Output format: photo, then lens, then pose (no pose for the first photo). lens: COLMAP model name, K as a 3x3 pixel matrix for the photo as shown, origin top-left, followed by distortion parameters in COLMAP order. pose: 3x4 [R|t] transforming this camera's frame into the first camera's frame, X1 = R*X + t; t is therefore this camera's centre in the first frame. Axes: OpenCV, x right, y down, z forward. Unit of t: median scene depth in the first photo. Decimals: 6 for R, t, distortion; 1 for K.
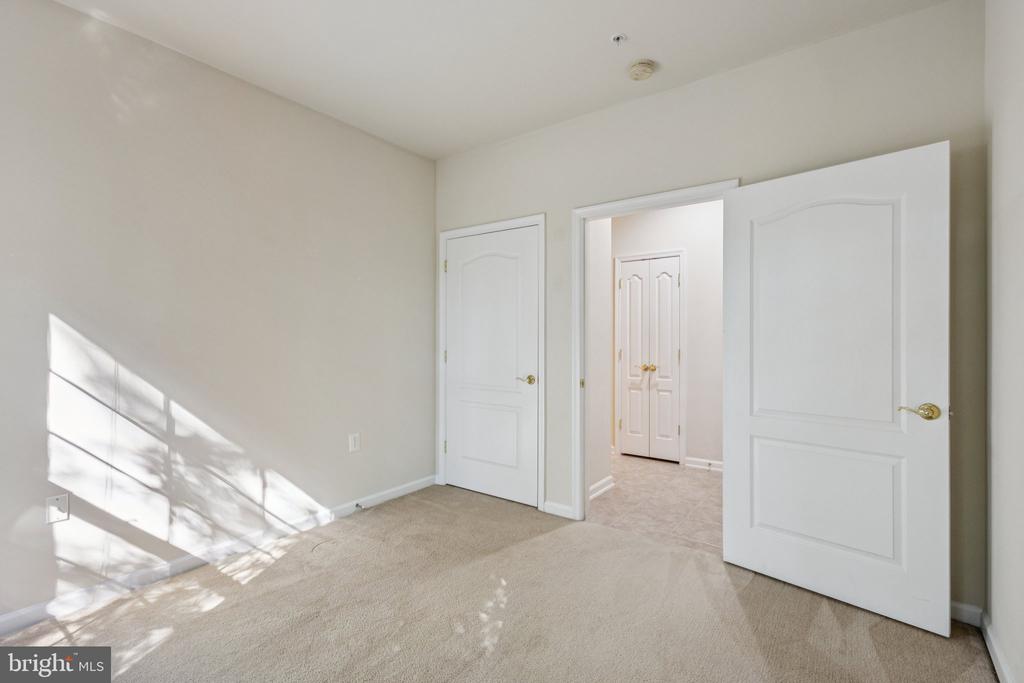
lens RADIAL K [[478.0, 0, 516.0], [0, 478.0, 338.6], [0, 0, 1]] dist [0.015415, -0.001935]
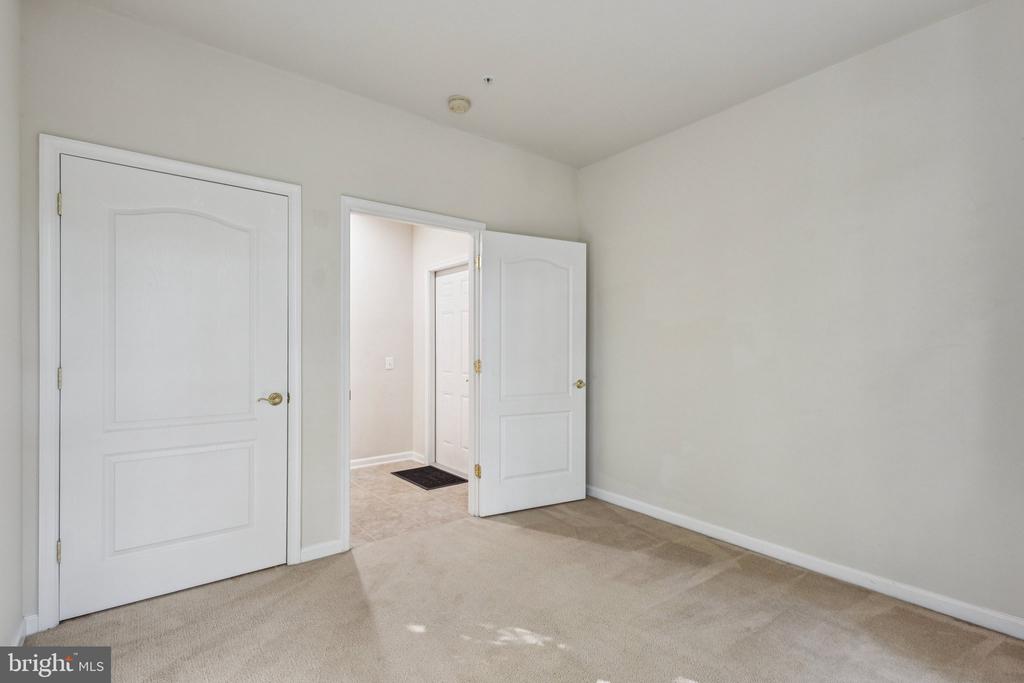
lens RADIAL K [[478.0, 0, 515.8], [0, 478.0, 346.3], [0, 0, 1]] dist [0.015415, -0.001935]
pose [[0.264631, -0.001475, 0.964349, -0.740998], [-0.004847, 0.999984, 0.002860, -0.001117], [-0.964338, -0.005431, 0.264620, 0.541138]]
